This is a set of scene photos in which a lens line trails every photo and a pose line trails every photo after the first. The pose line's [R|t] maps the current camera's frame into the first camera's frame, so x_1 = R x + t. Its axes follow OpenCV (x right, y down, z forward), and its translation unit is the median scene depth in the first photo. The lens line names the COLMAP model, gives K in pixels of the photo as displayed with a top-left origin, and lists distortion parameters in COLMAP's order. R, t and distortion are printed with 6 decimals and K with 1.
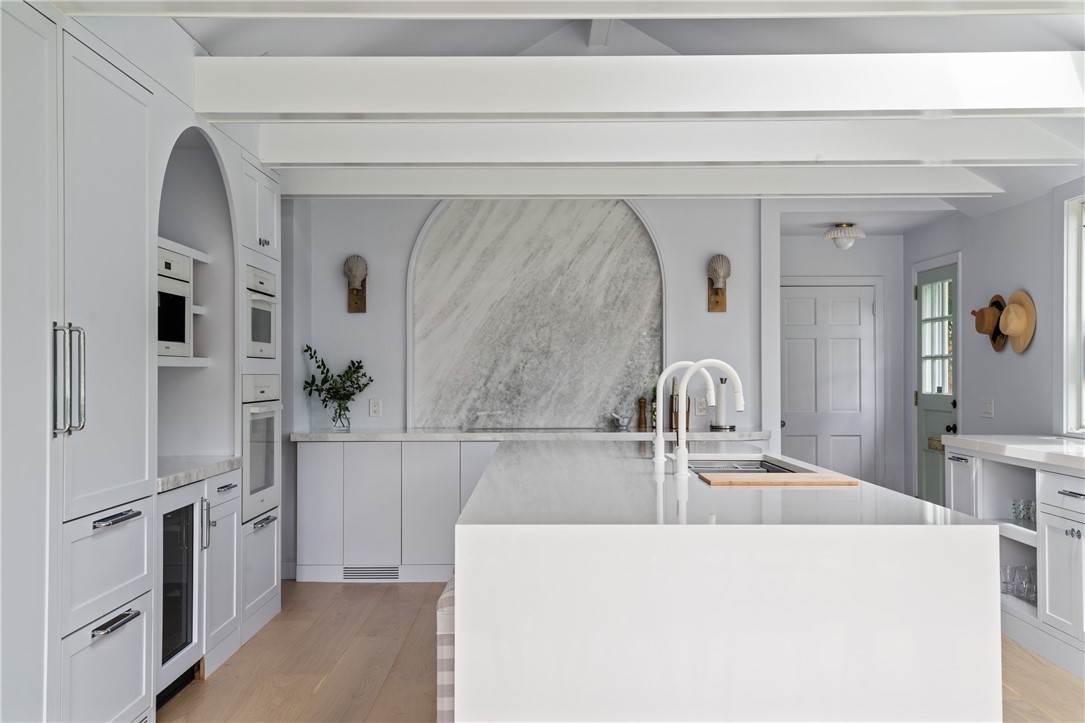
lens RADIAL K [[1117.4, 0, 540.5], [0, 1117.4, 361.5], [0, 0, 1]] dist [0.016272, 0.000000]
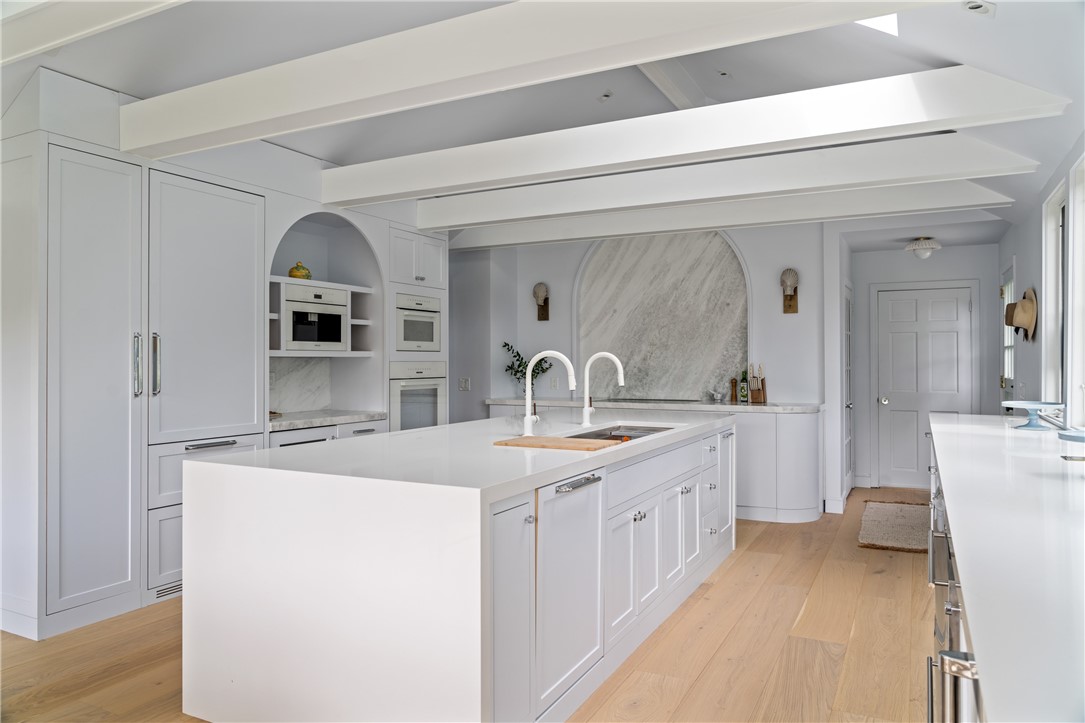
lens RADIAL K [[728.3, 0, 545.6], [0, 728.3, 360.4], [0, 0, 1]] dist [-0.037751, -0.001151]
pose [[0.885564, 0.000290, -0.464517, 0.295076], [0.005035, 0.999935, 0.010222, 0.000246], [0.464490, -0.011391, 0.885505, 0.124197]]
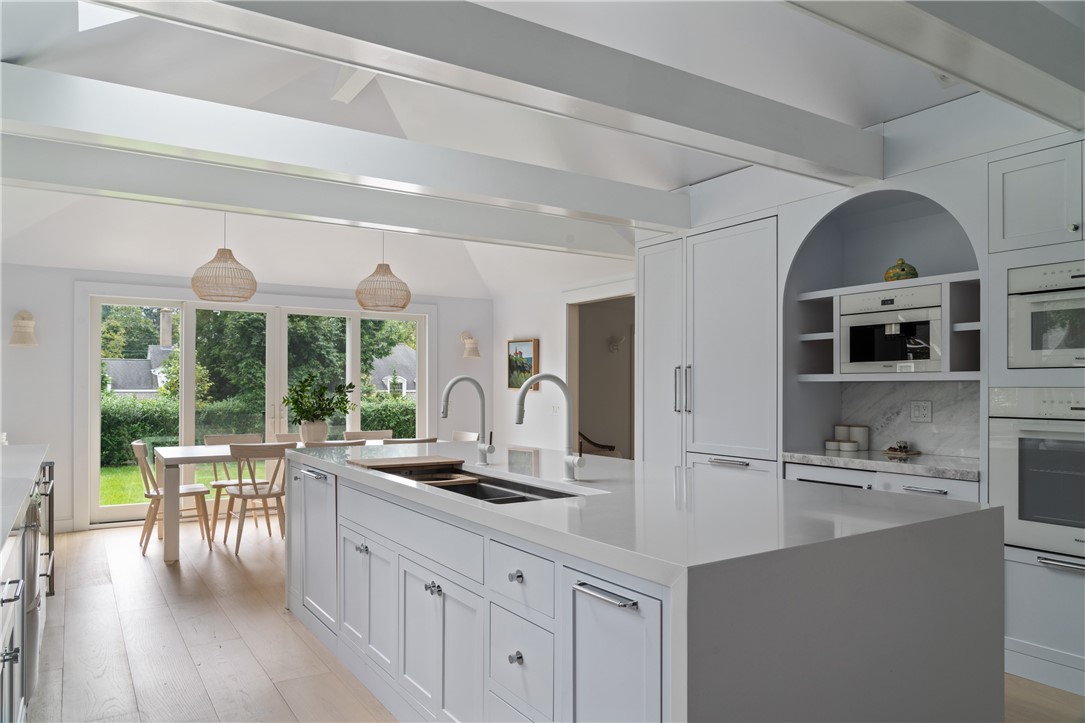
lens RADIAL K [[728.3, 0, 543.6], [0, 728.3, 367.9], [0, 0, 1]] dist [-0.037751, -0.001151]
pose [[-0.845818, -0.010407, -0.533371, 0.274183], [0.009293, 0.999371, -0.034236, 0.008739], [0.533391, -0.033914, -0.845189, 0.928005]]
